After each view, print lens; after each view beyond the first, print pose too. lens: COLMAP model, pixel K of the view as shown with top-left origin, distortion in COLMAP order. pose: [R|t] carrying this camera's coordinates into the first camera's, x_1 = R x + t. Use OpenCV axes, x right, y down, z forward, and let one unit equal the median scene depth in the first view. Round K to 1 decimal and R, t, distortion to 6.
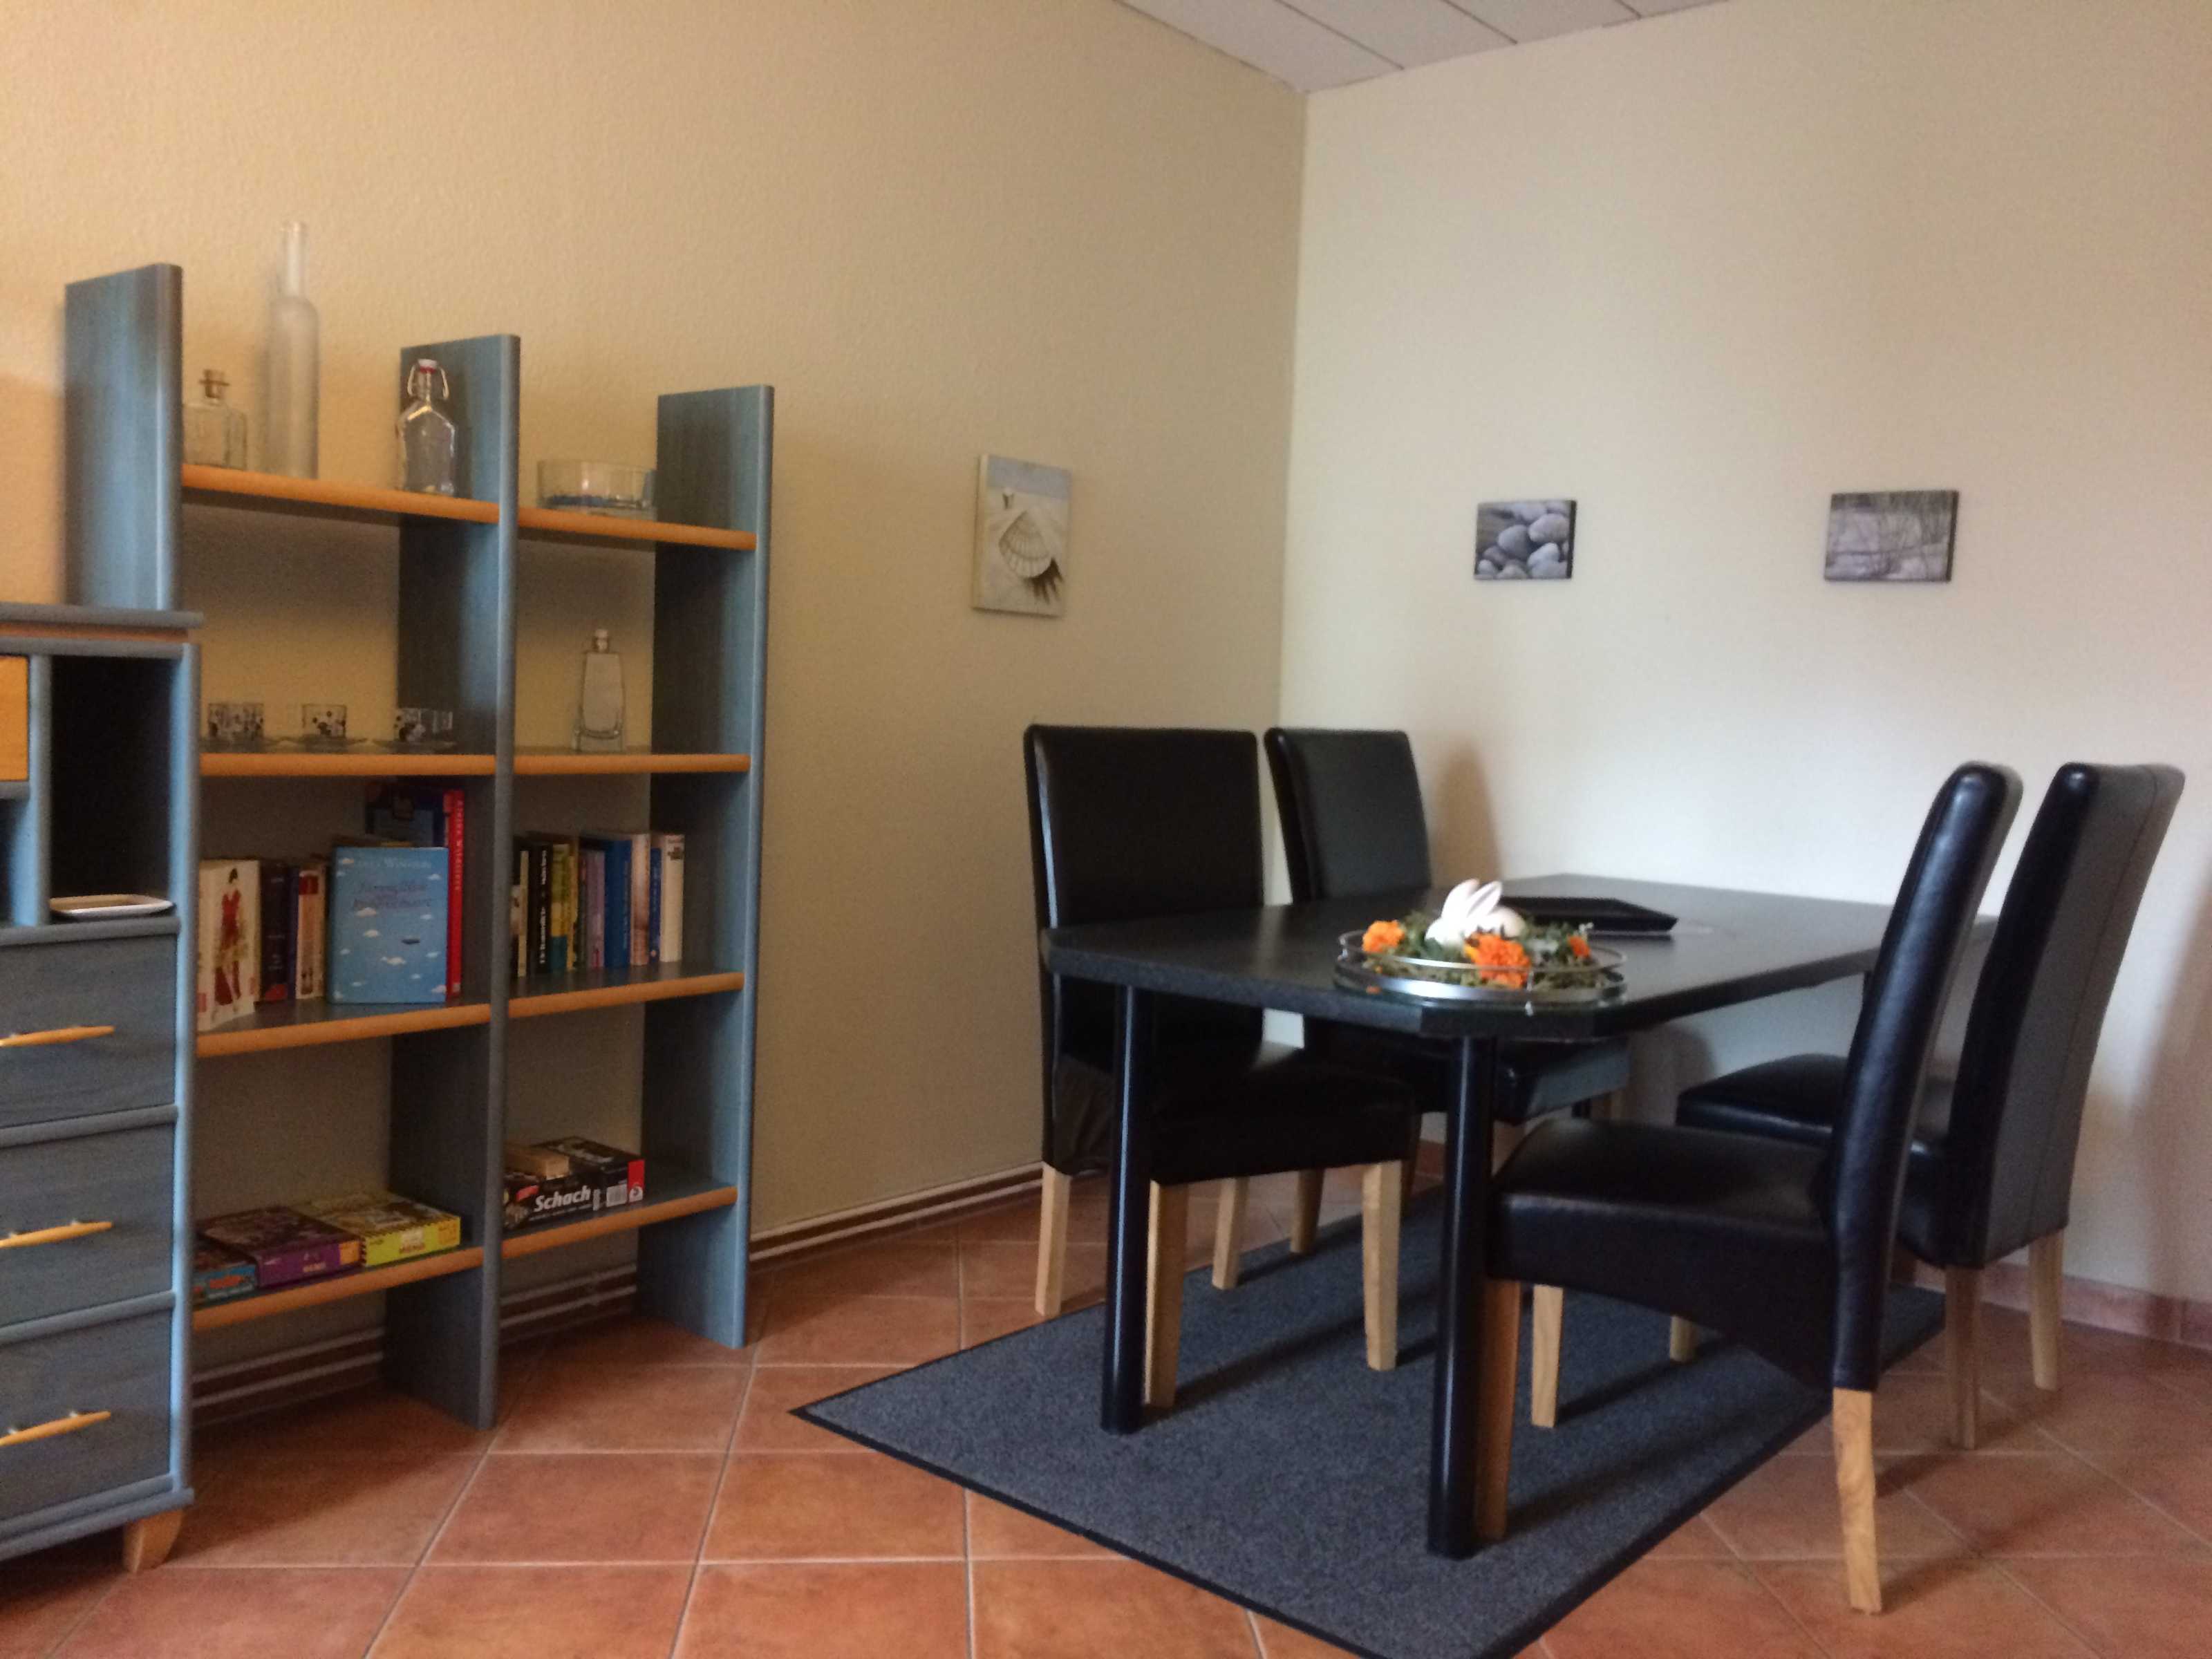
lens RADIAL K [[1855.2, 0, 1121.9], [0, 1855.2, 832.3], [0, 0, 1]] dist [0.078873, -0.097085]
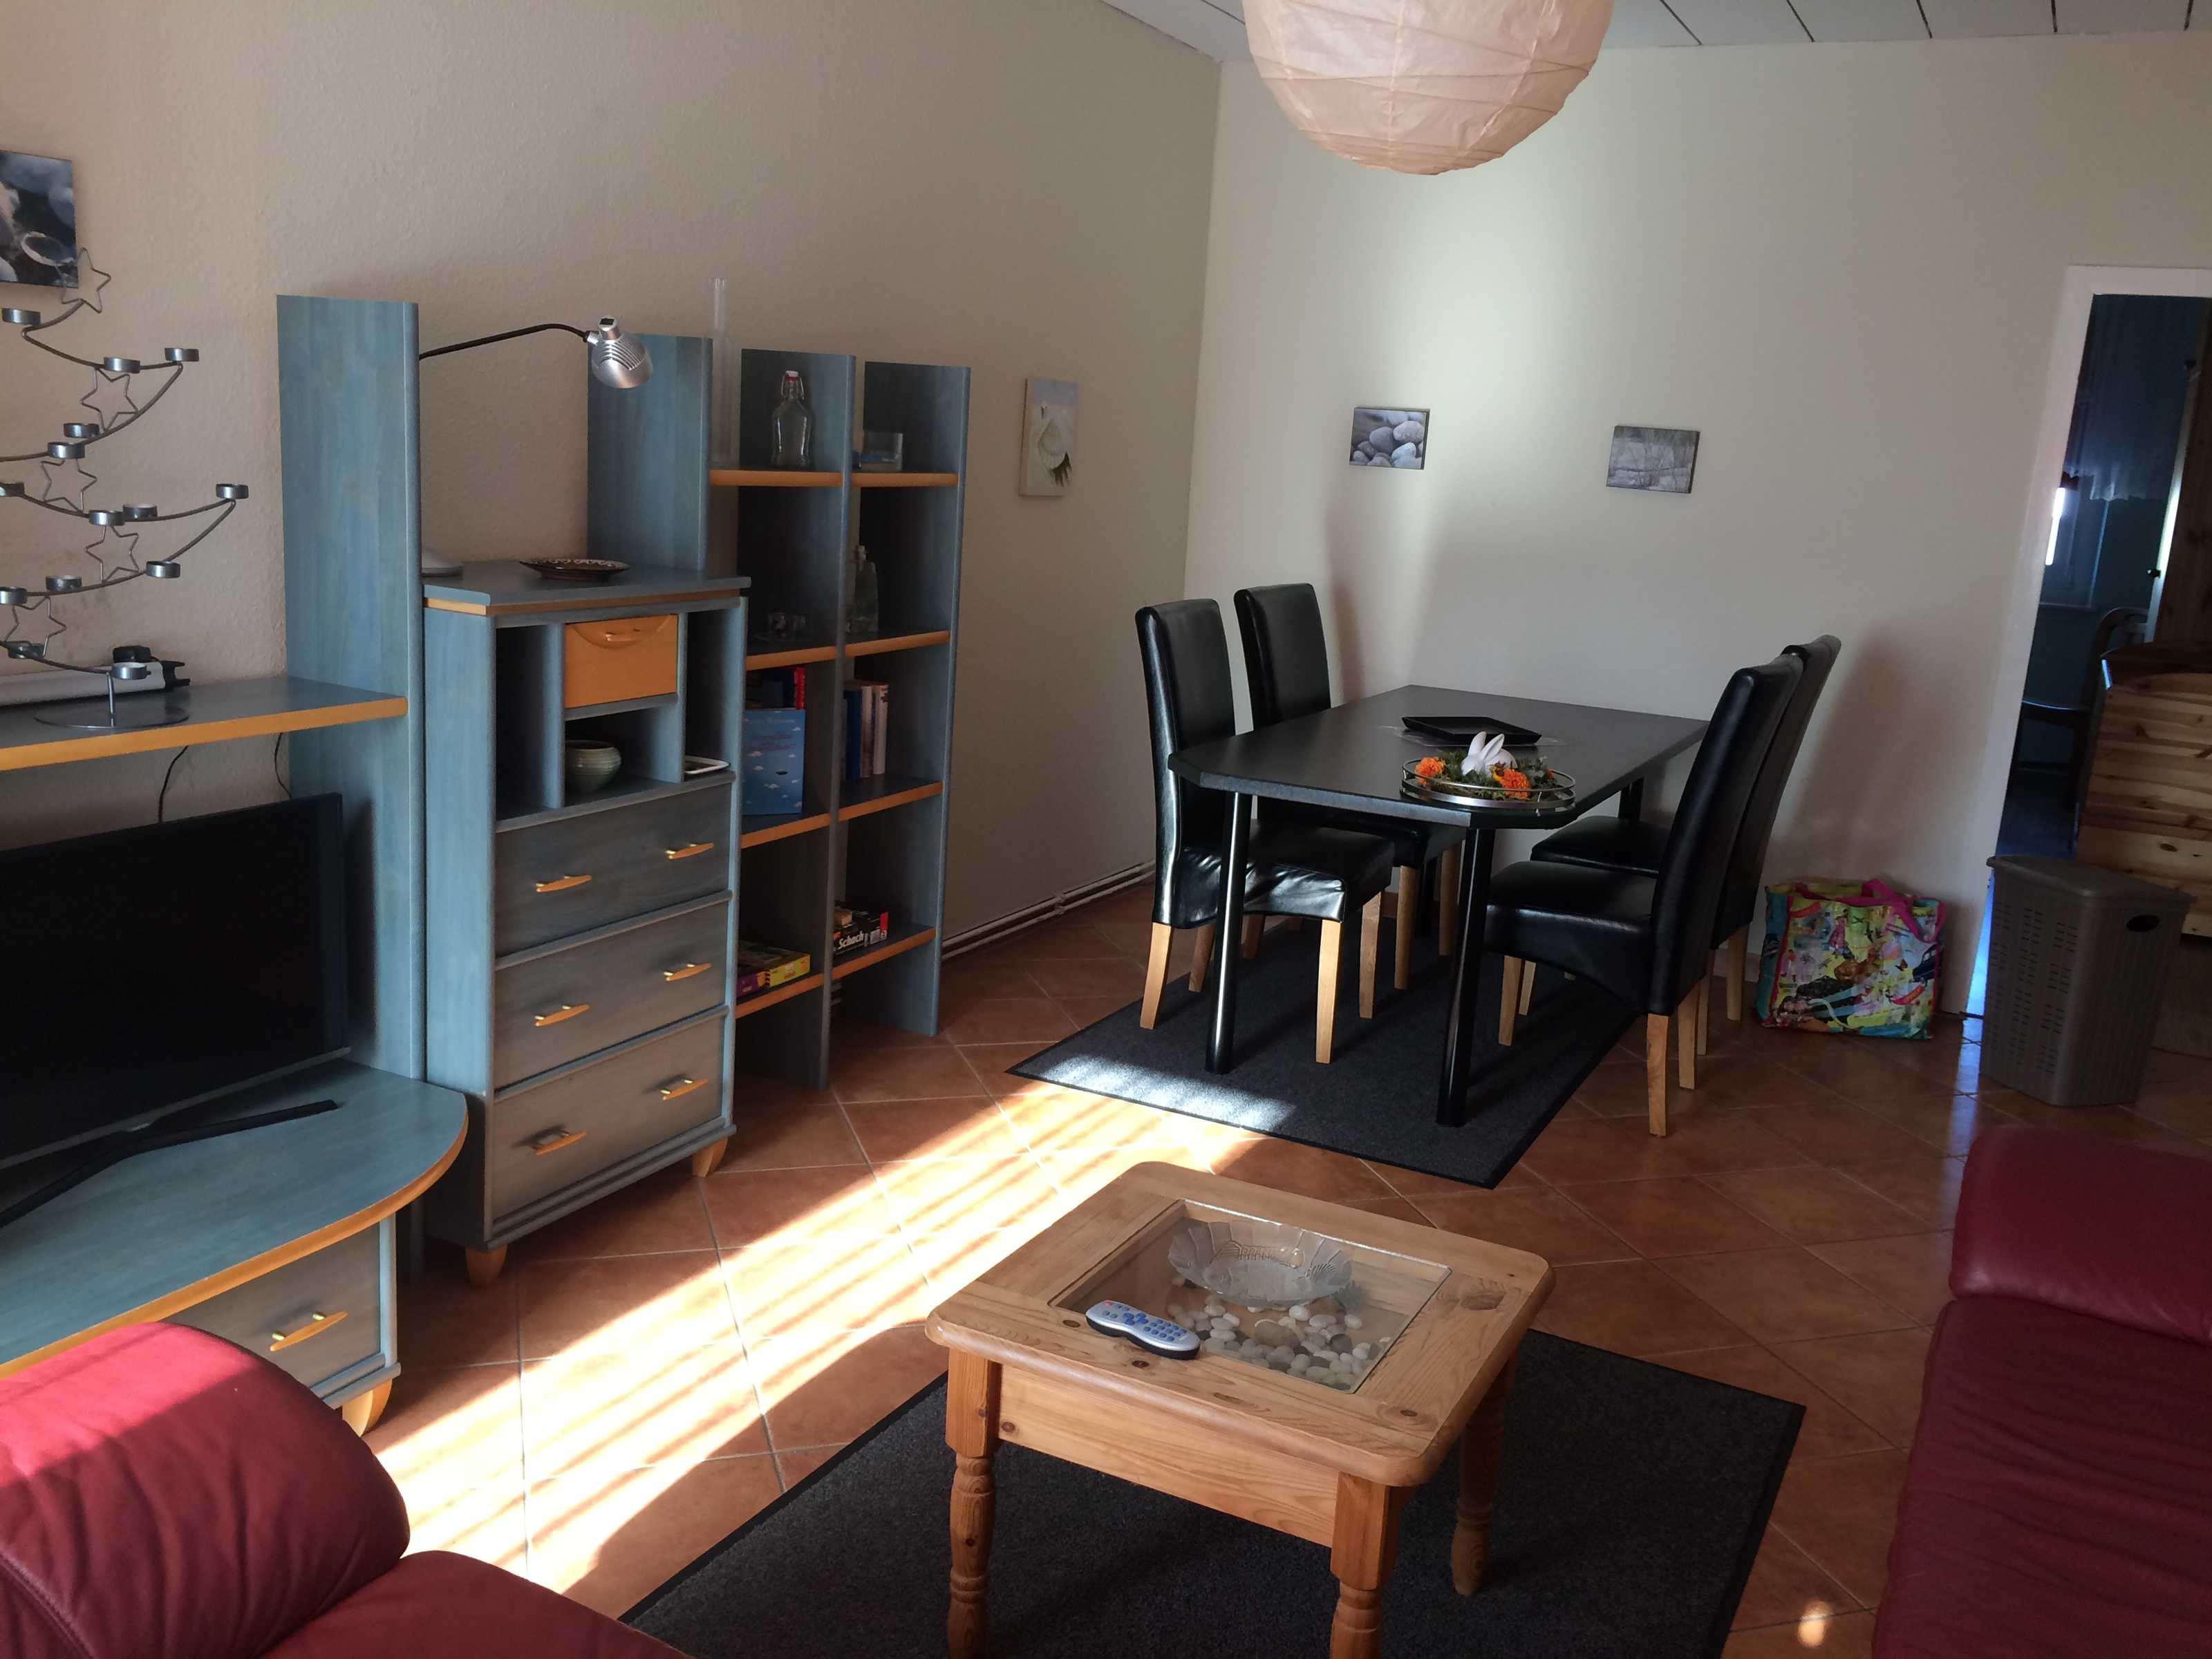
lens RADIAL K [[1878.7, 0, 1124.0], [0, 1878.7, 833.7], [0, 0, 1]] dist [0.074811, -0.088640]
pose [[0.973112, -0.024212, 0.229056, -0.450116], [-0.010797, 0.988571, 0.150367, -0.118143], [-0.230079, -0.148797, 0.961729, -0.486715]]
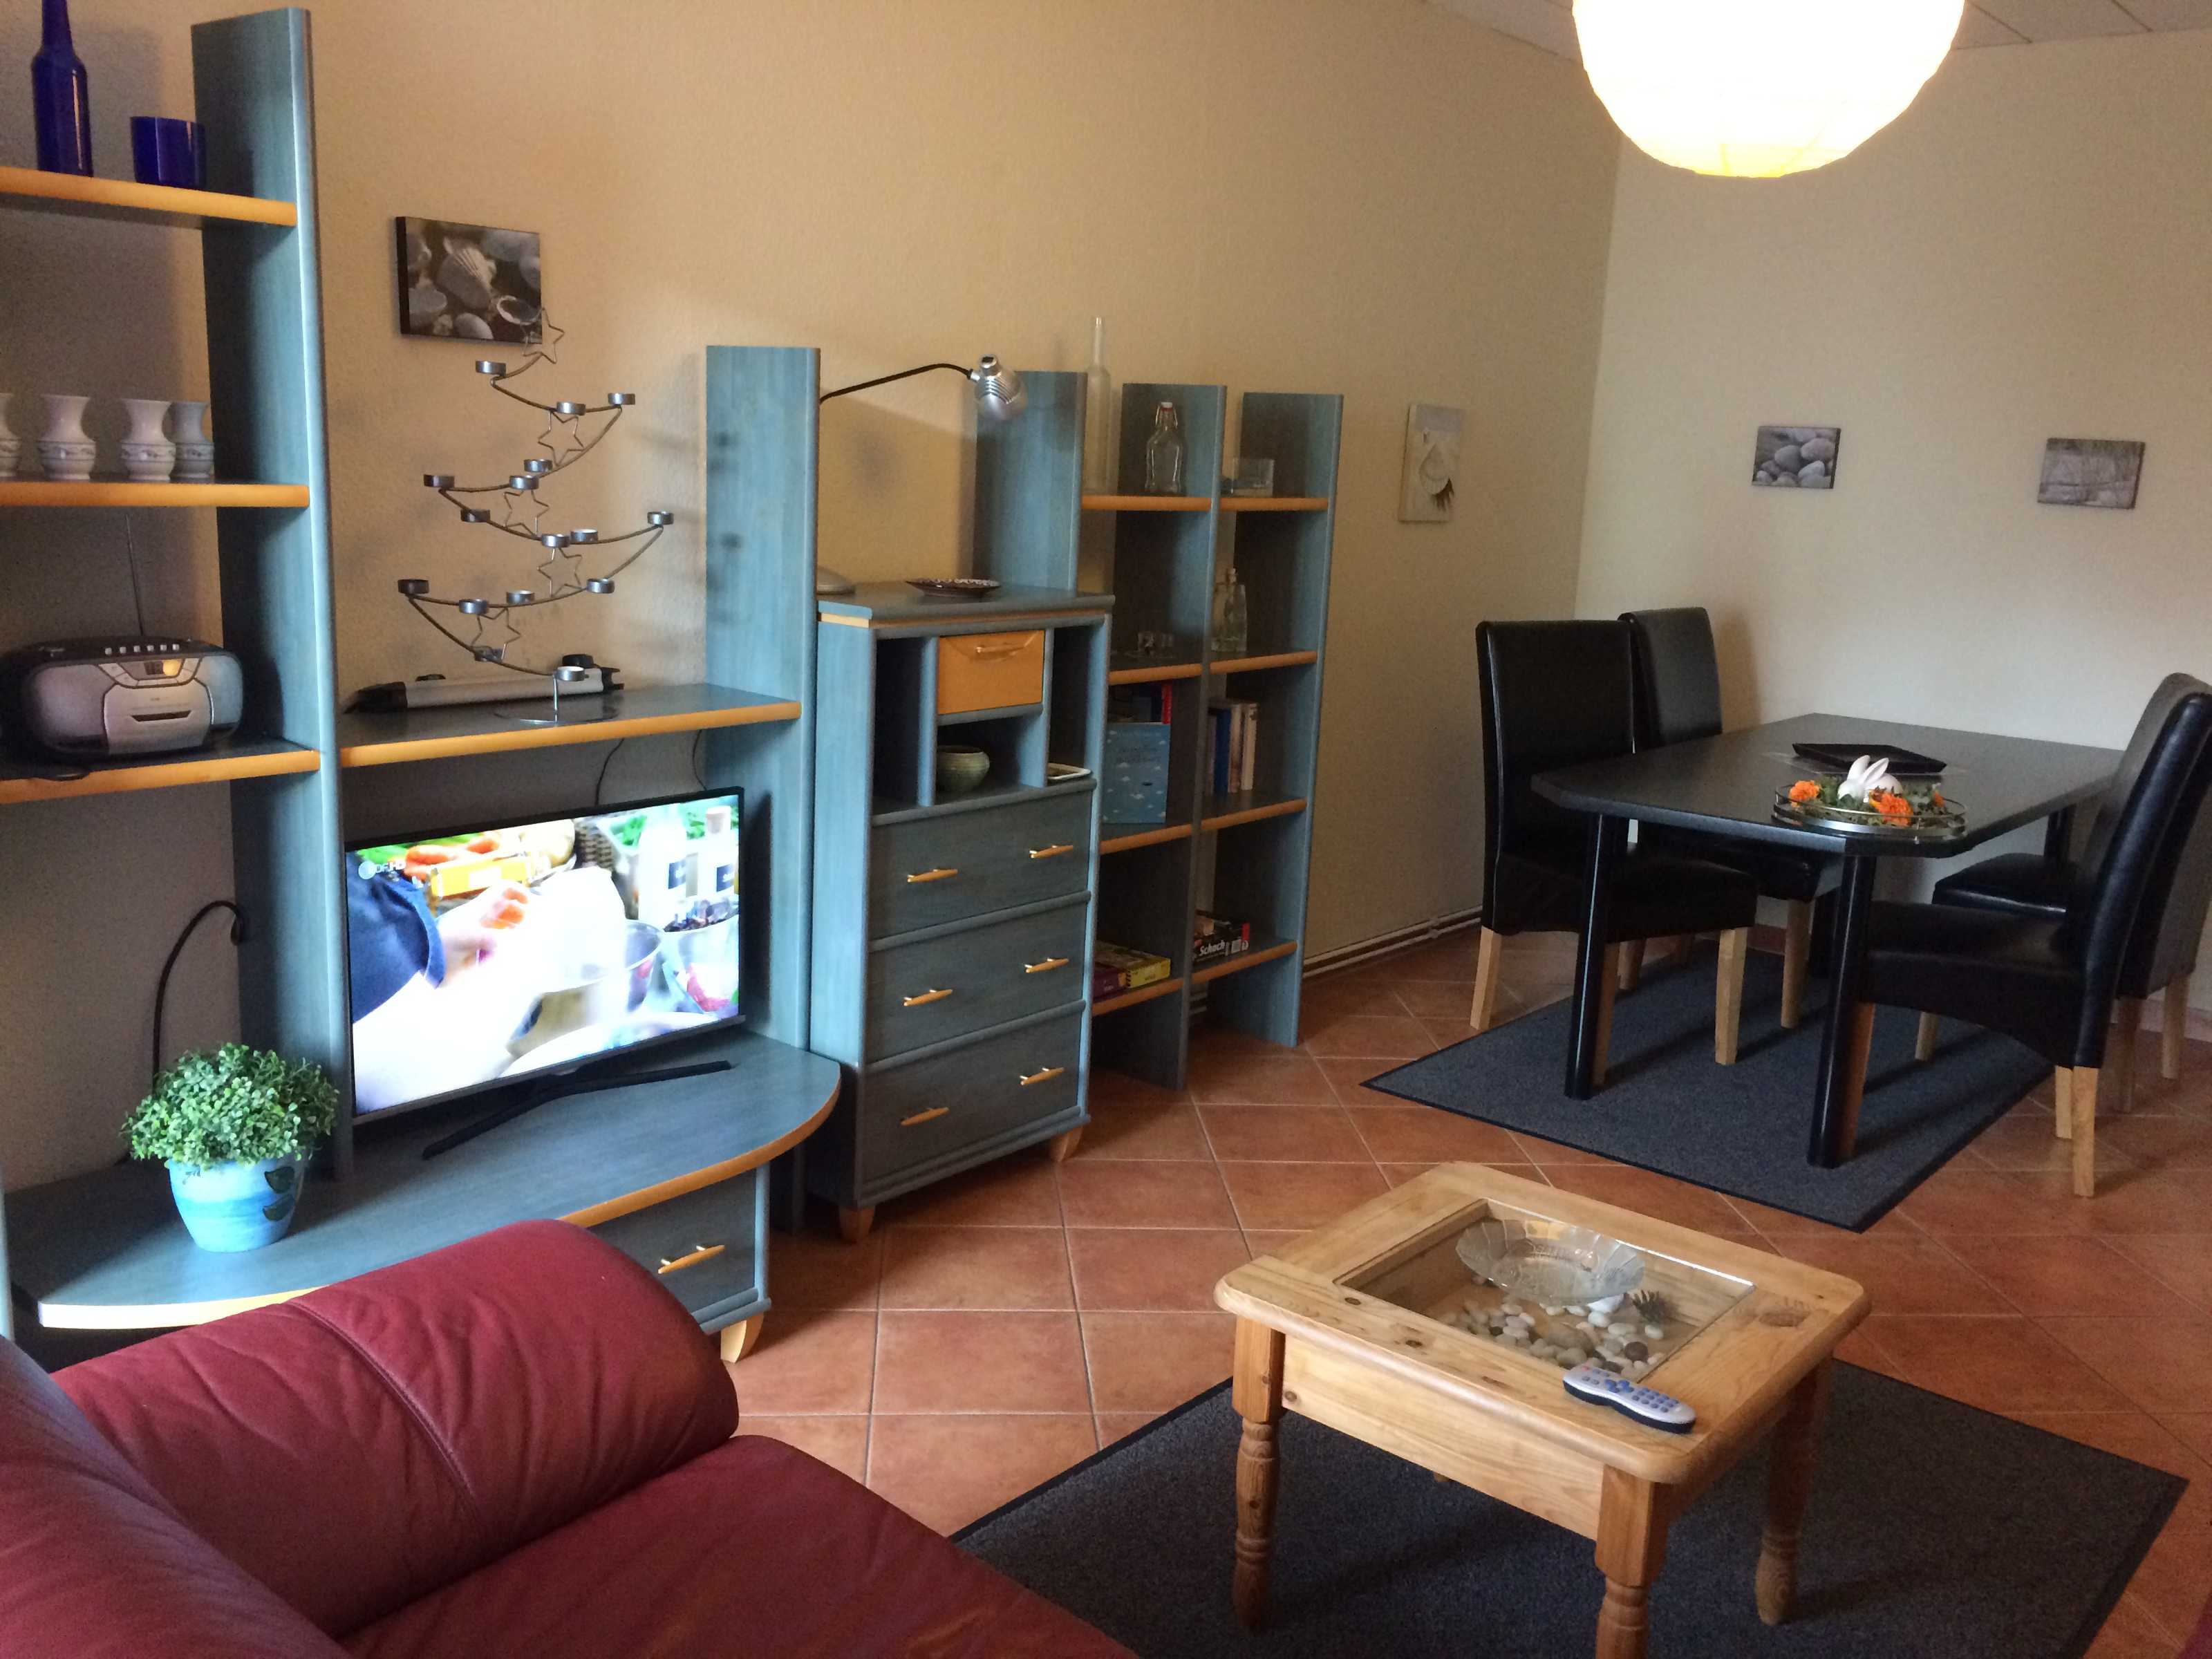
lens RADIAL K [[1878.7, 0, 1124.0], [0, 1878.7, 833.7], [0, 0, 1]] dist [0.074811, -0.088640]
pose [[0.999969, 0.005769, 0.005270, -0.399720], [-0.006416, 0.991182, 0.132349, -0.104714], [-0.004460, -0.132379, 0.991189, -0.536433]]
